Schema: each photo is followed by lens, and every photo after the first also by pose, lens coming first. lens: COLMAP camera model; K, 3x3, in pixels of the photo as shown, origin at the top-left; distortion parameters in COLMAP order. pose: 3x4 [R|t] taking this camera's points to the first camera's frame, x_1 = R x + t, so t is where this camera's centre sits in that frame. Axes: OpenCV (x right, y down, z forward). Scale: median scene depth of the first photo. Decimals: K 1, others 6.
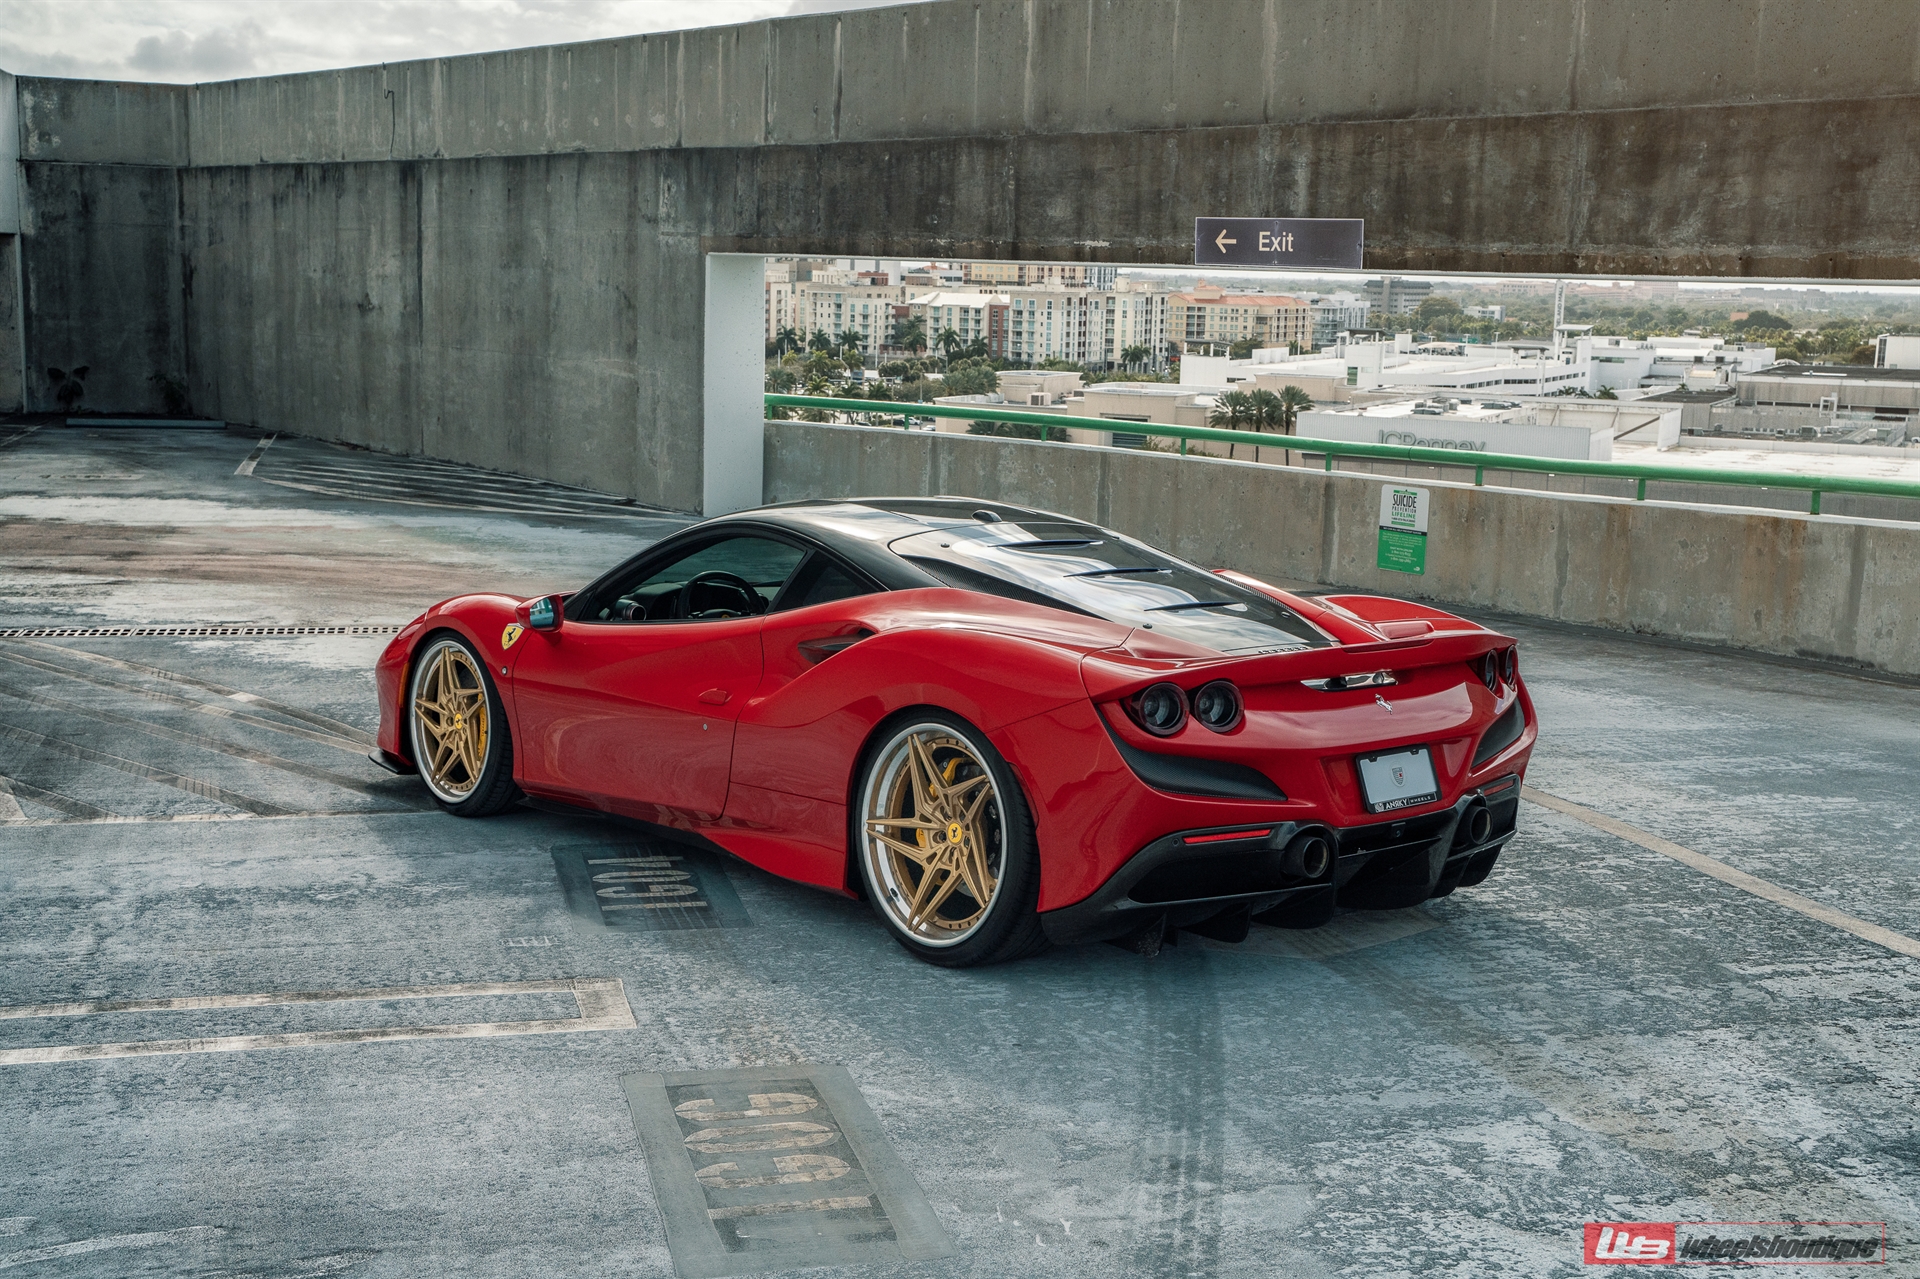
lens RADIAL K [[2307.9, 0, 960.0], [0, 2307.9, 639.5], [0, 0, 1]] dist [0.001270, 0.147263]
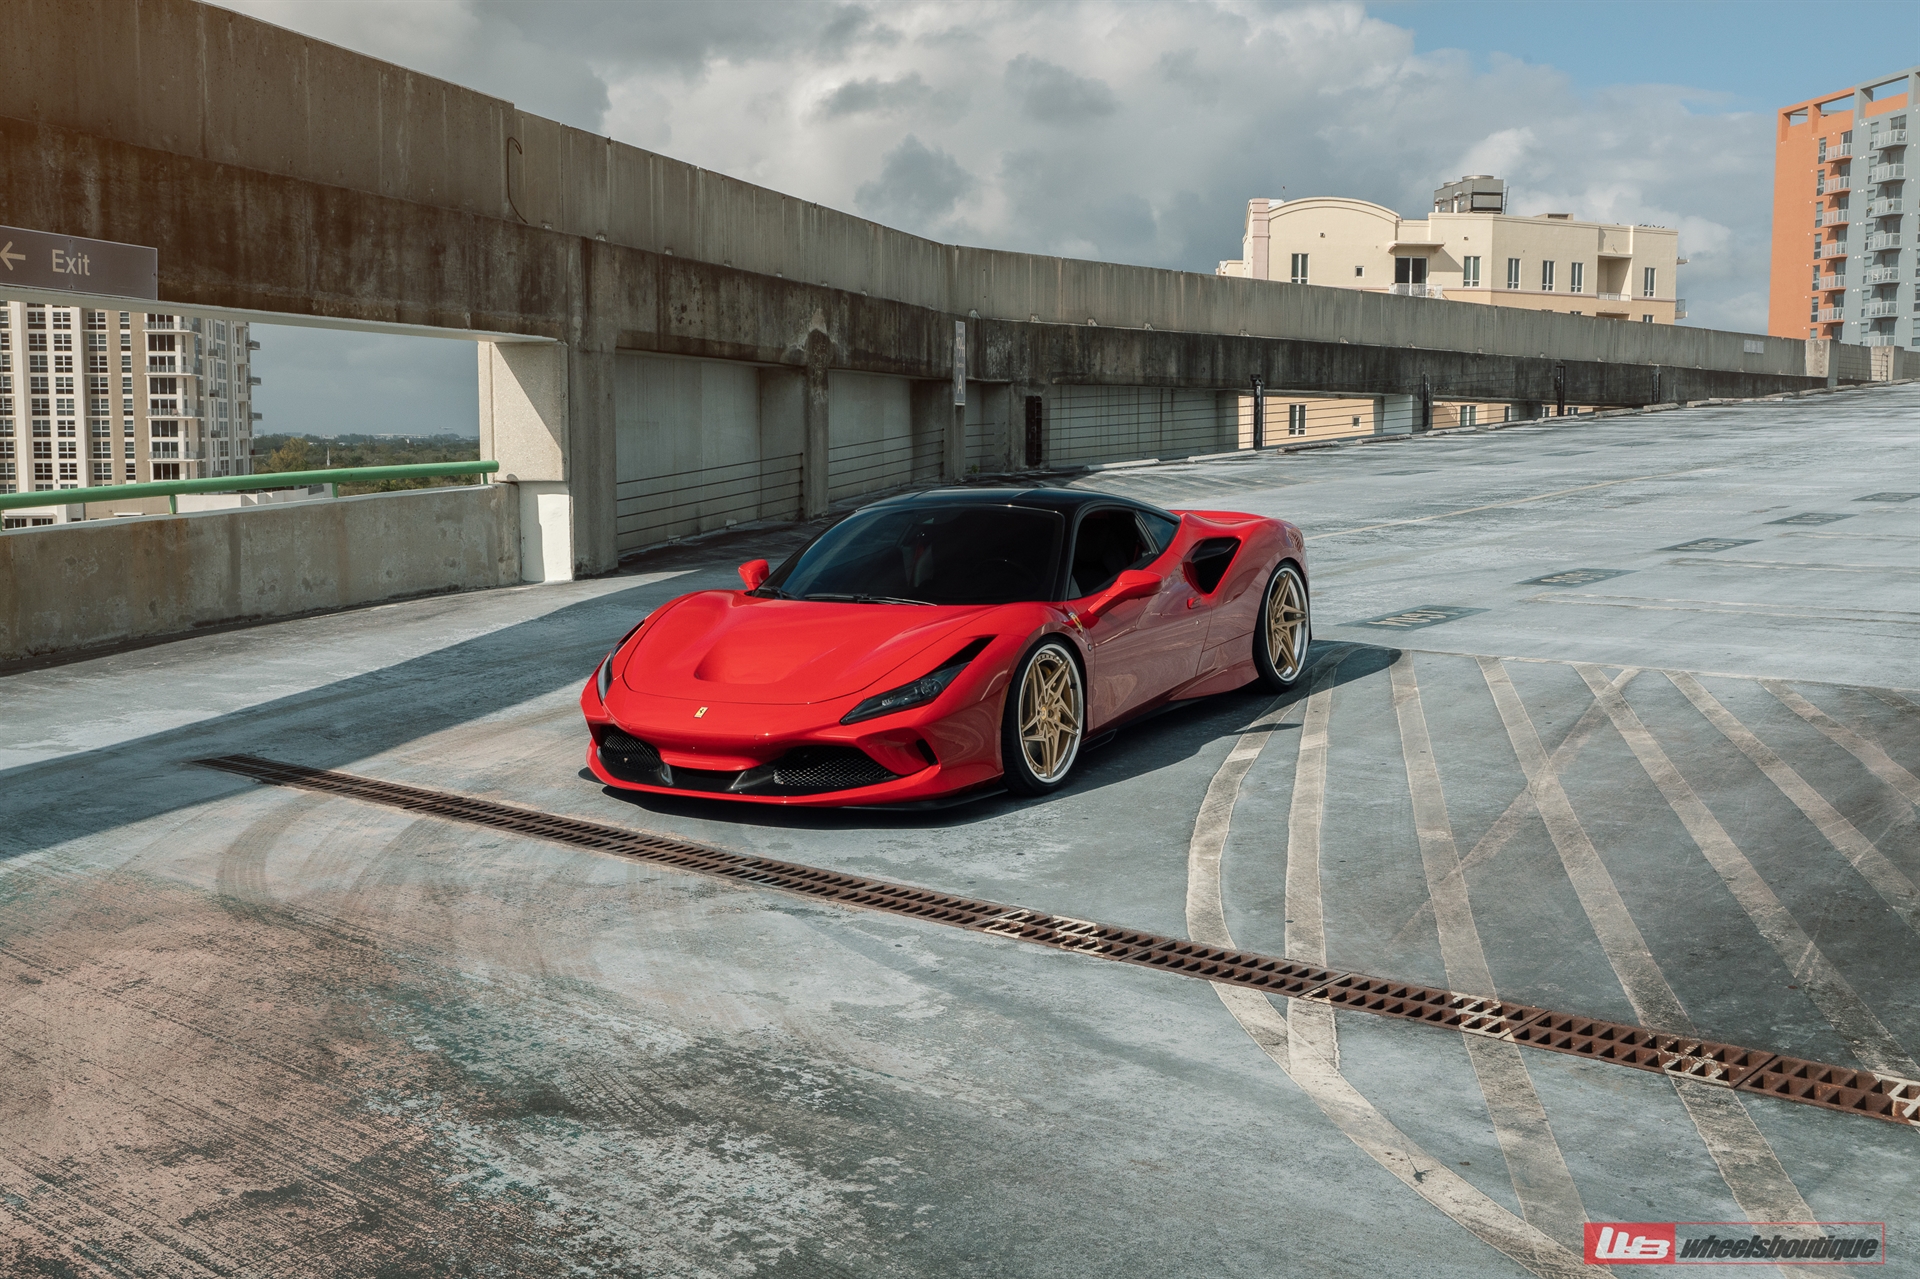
lens RADIAL K [[2046.9, 0, 960.0], [0, 2046.9, 639.5], [0, 0, 1]] dist [-0.008619, 0.095285]
pose [[-0.589996, -0.108708, 0.800055, -0.709528], [0.113175, 0.969977, 0.215257, -0.166151], [-0.799435, 0.217547, -0.559979, 1.218524]]
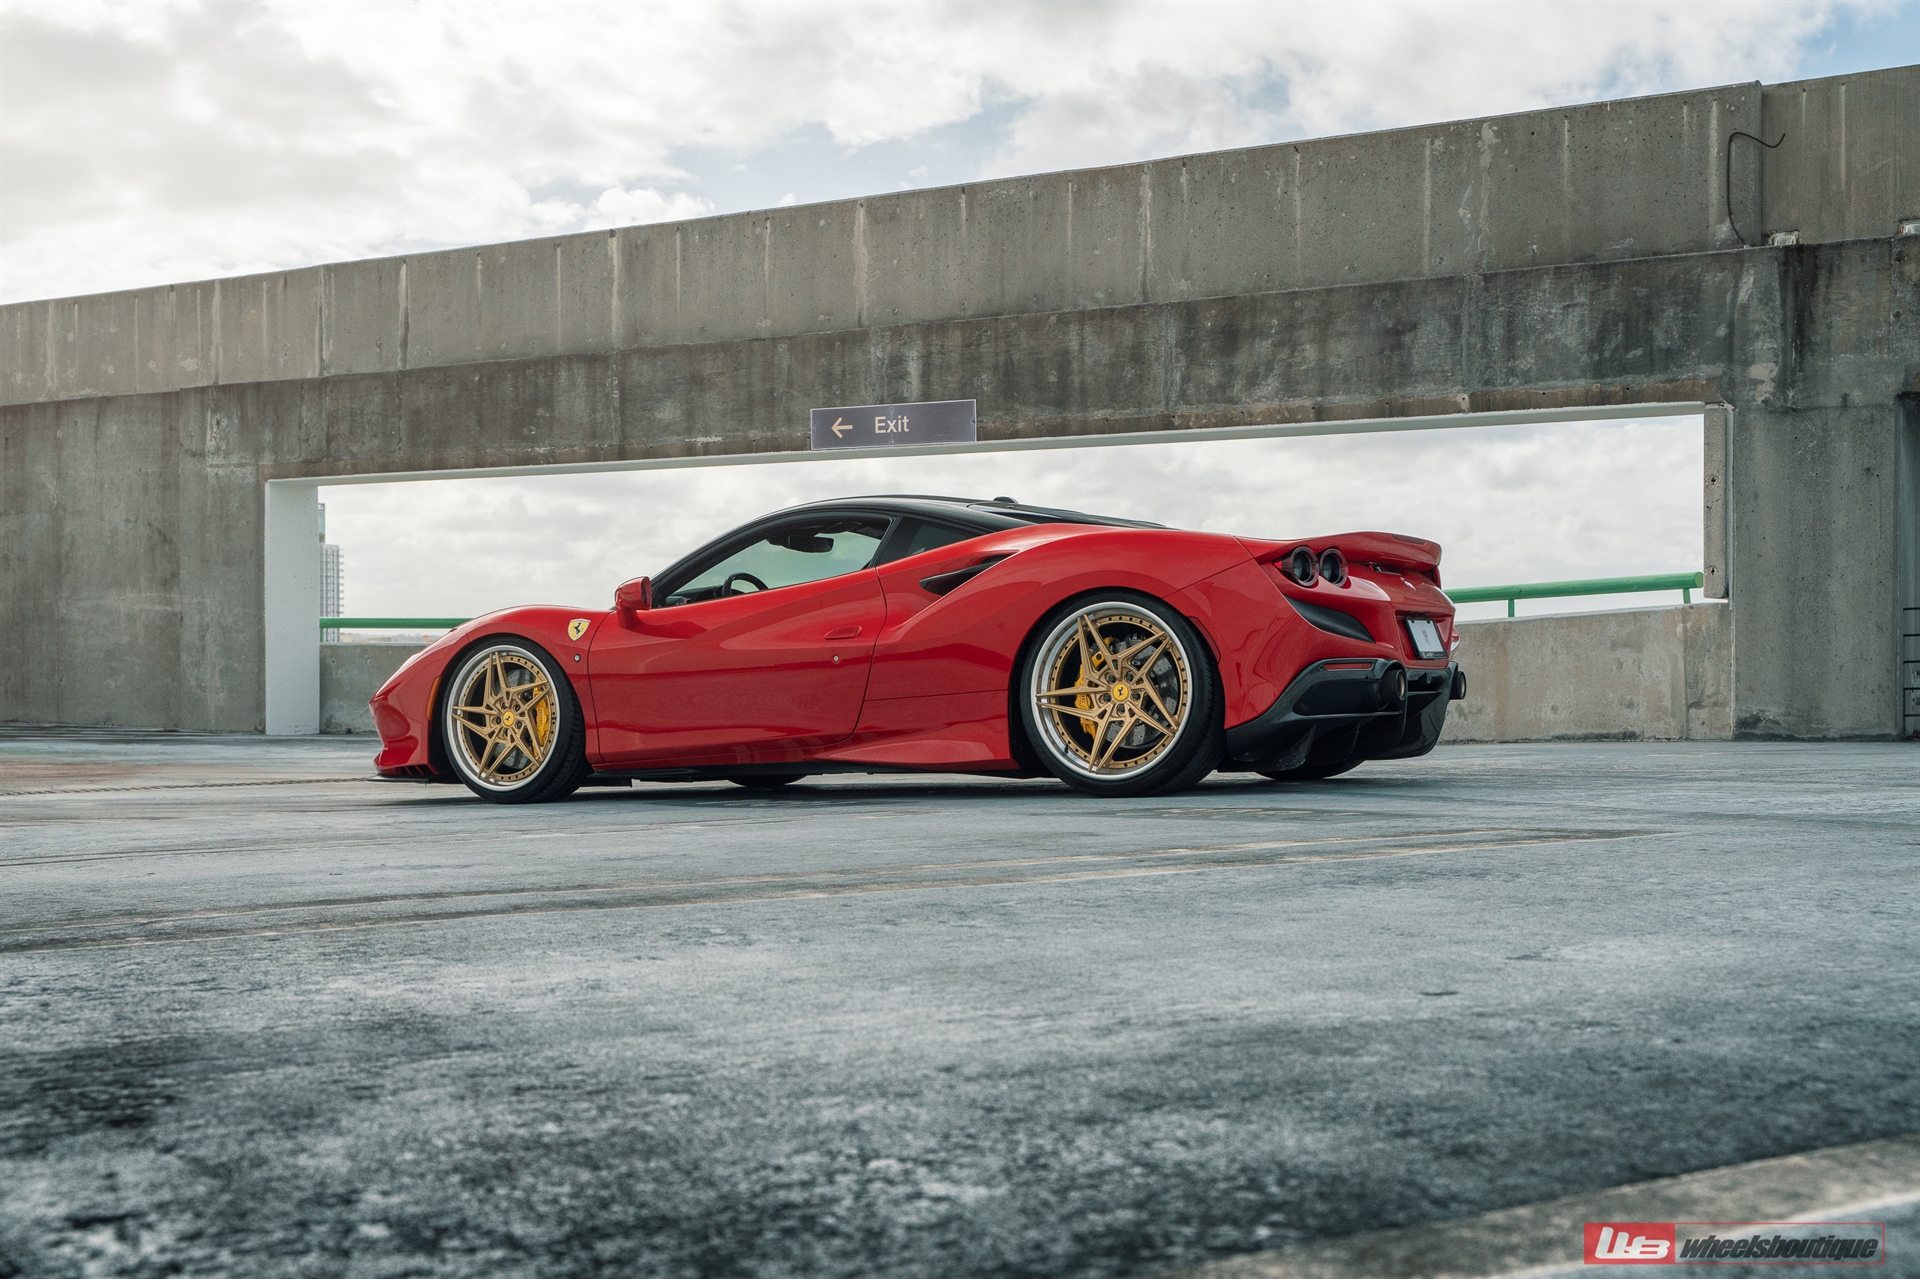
lens RADIAL K [[2239.0, 0, 960.0], [0, 2239.0, 639.5], [0, 0, 1]] dist [-0.005926, 0.120656]
pose [[0.941947, -0.029928, 0.334425, -0.214972], [0.080558, 0.987071, -0.138568, 0.095371], [-0.325954, 0.157464, 0.932180, -0.046062]]
